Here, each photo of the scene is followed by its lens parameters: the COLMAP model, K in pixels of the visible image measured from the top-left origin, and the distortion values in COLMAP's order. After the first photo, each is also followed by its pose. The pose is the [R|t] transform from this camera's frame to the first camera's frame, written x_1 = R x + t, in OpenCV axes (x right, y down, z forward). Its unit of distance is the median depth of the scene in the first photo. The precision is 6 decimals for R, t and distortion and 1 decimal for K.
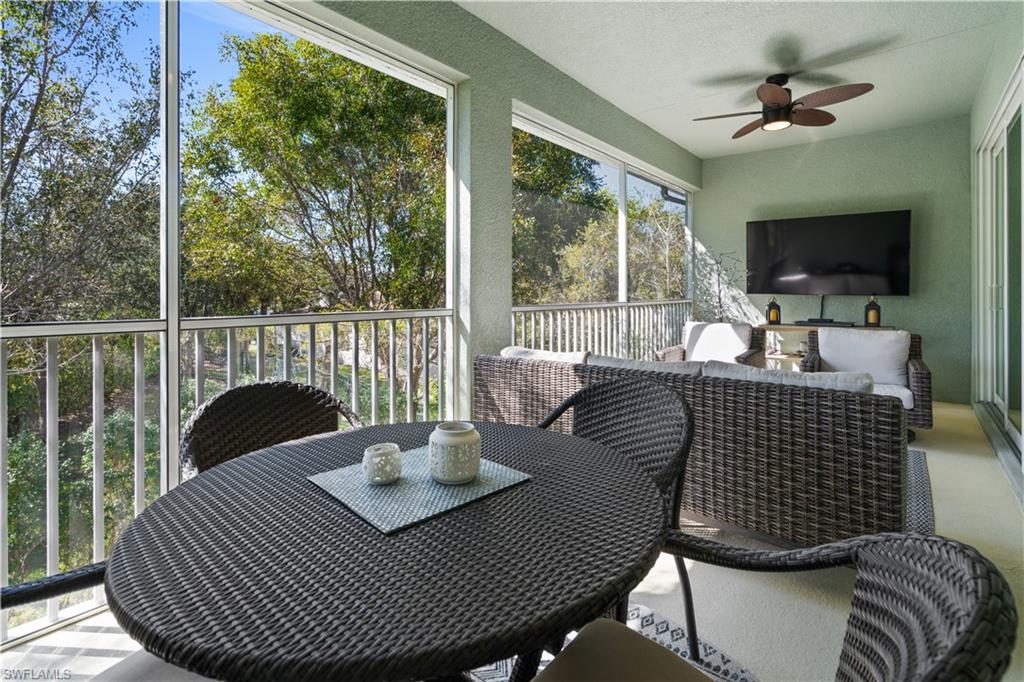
lens RADIAL K [[476.4, 0, 515.6], [0, 476.4, 295.0], [0, 0, 1]] dist [-0.001649, 0.000795]
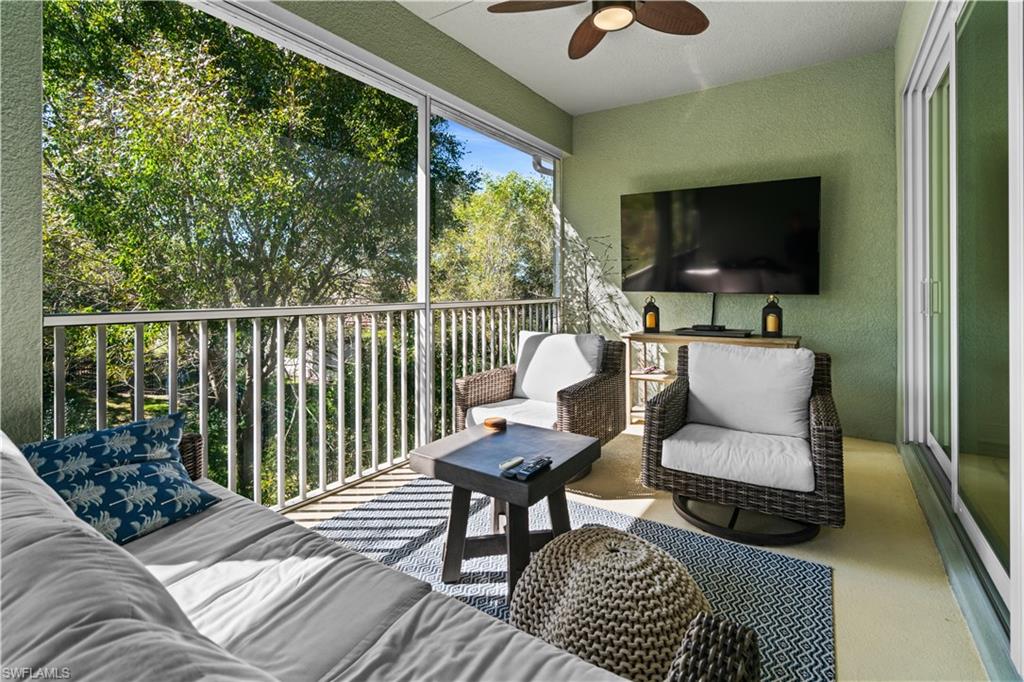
lens RADIAL K [[476.4, 0, 516.0], [0, 476.4, 289.9], [0, 0, 1]] dist [-0.001649, 0.000795]
pose [[0.994637, 0.002170, 0.103400, 0.285502], [-0.001706, 0.999988, -0.004571, -0.001351], [-0.103409, 0.004370, 0.994629, 0.317211]]
